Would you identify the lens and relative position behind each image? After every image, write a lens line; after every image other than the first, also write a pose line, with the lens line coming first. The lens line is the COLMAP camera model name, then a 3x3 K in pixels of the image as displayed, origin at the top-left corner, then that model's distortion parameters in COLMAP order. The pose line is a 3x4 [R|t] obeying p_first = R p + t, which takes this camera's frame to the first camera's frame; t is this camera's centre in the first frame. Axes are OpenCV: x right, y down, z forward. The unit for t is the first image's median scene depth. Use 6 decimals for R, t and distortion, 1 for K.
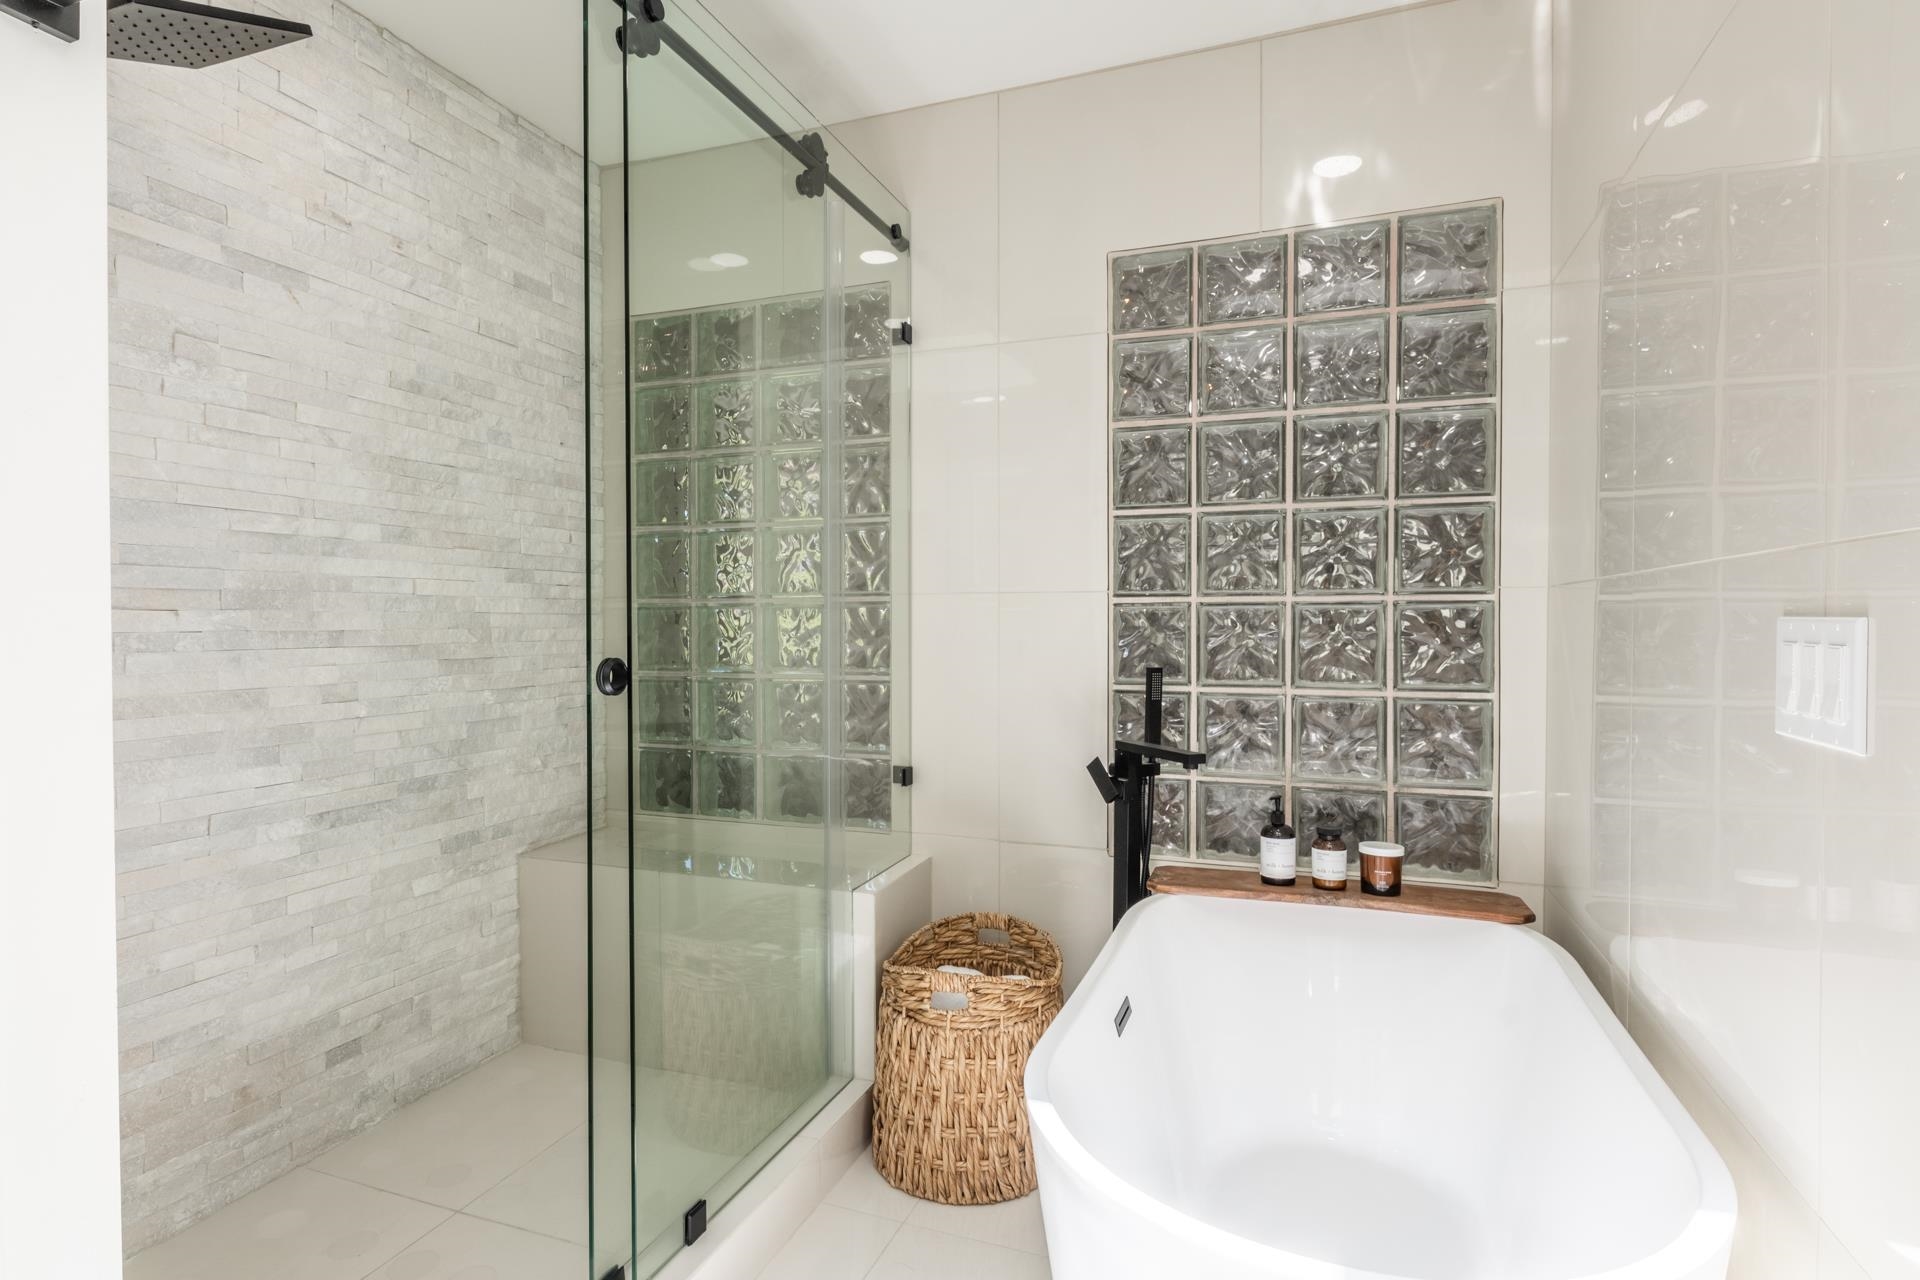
lens RADIAL K [[974.9, 0, 961.5], [0, 974.9, 630.3], [0, 0, 1]] dist [0.003040, 0.004045]
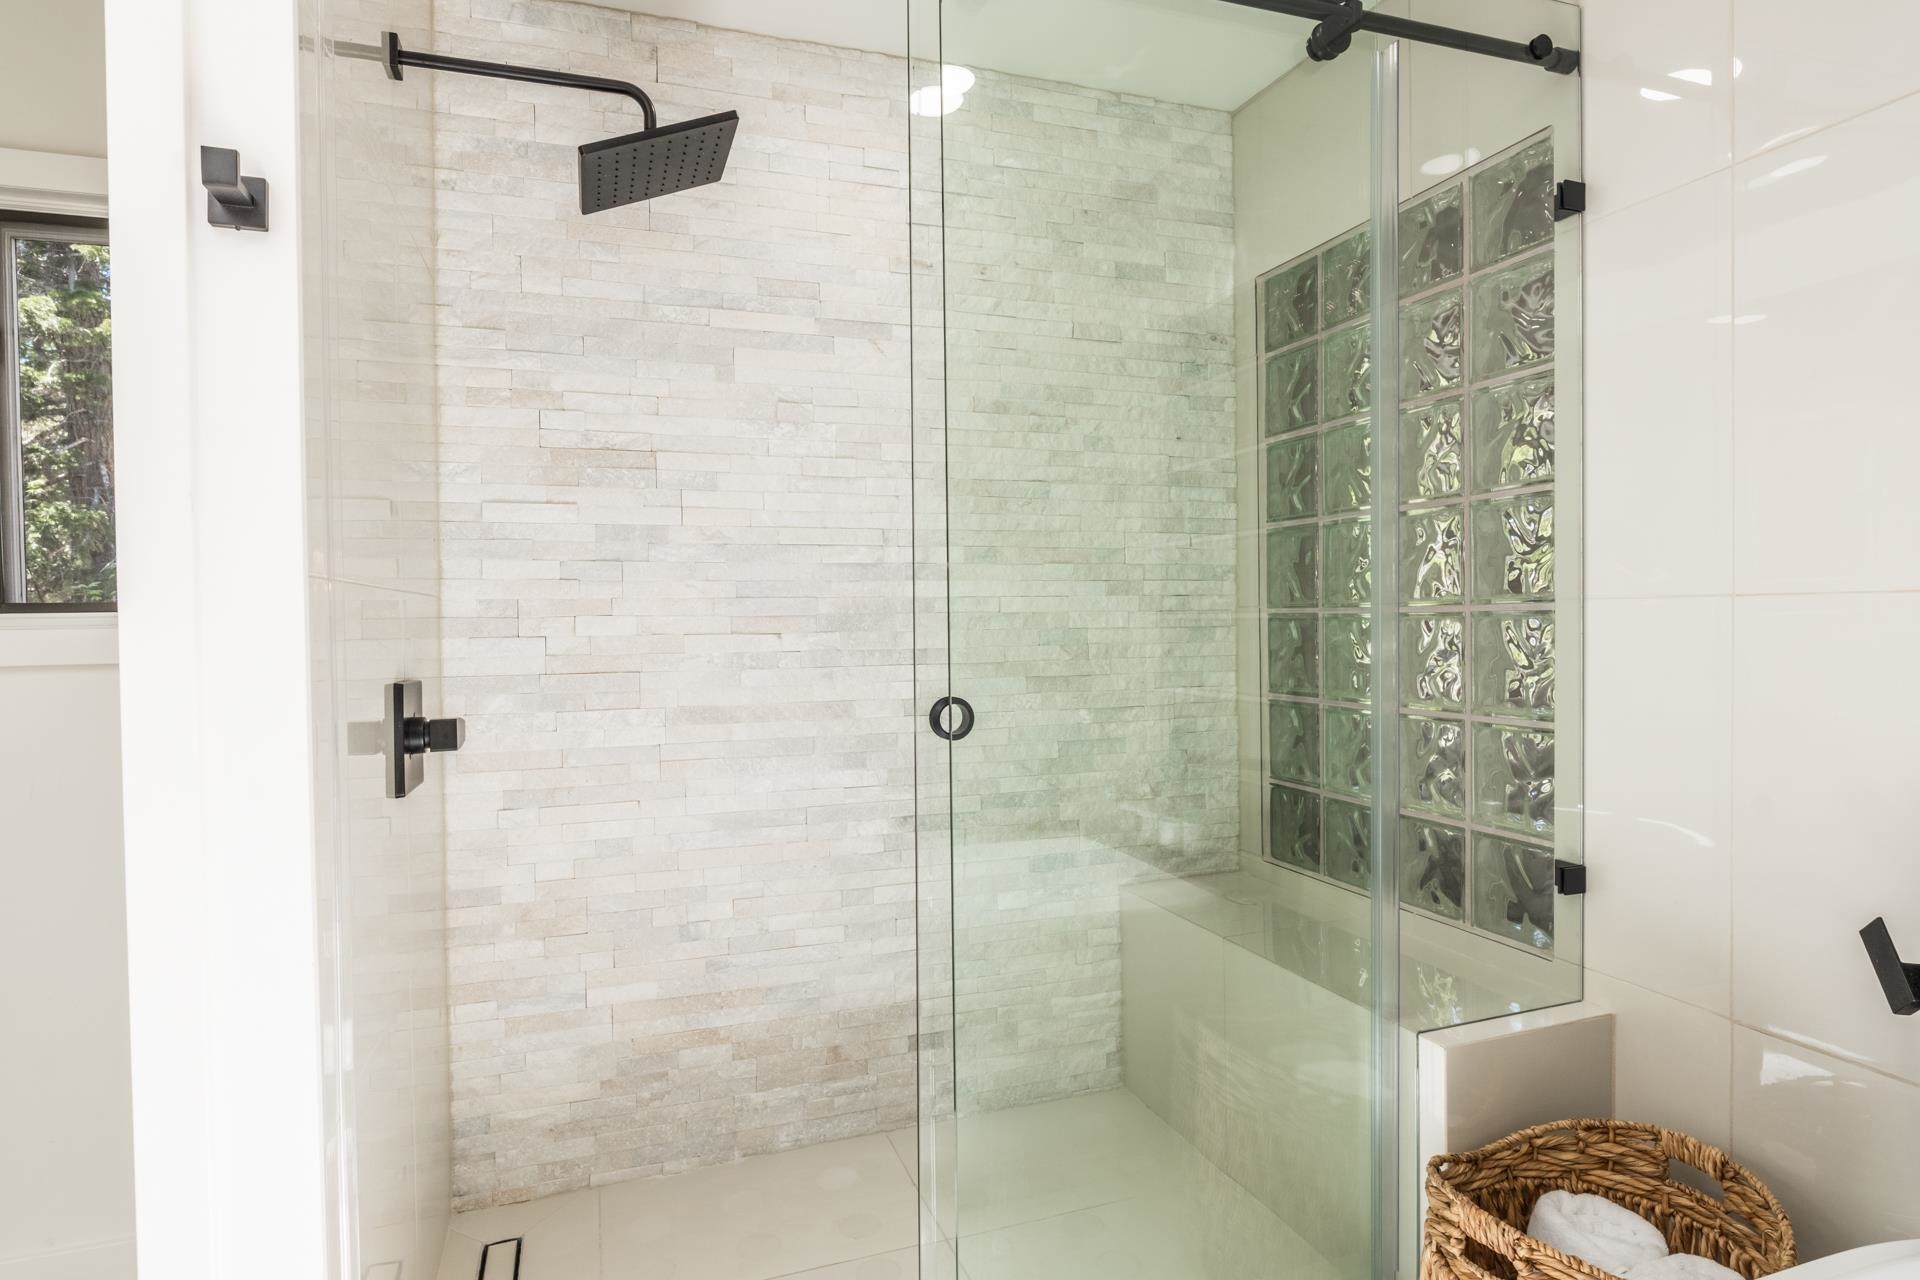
lens RADIAL K [[1056.2, 0, 958.7], [0, 1056.2, 633.6], [0, 0, 1]] dist [0.002748, 0.004840]
pose [[0.635728, 0.007134, -0.771880, 0.247606], [0.001674, 0.999942, 0.010620, -0.025014], [0.771912, -0.008043, 0.635679, 0.255899]]
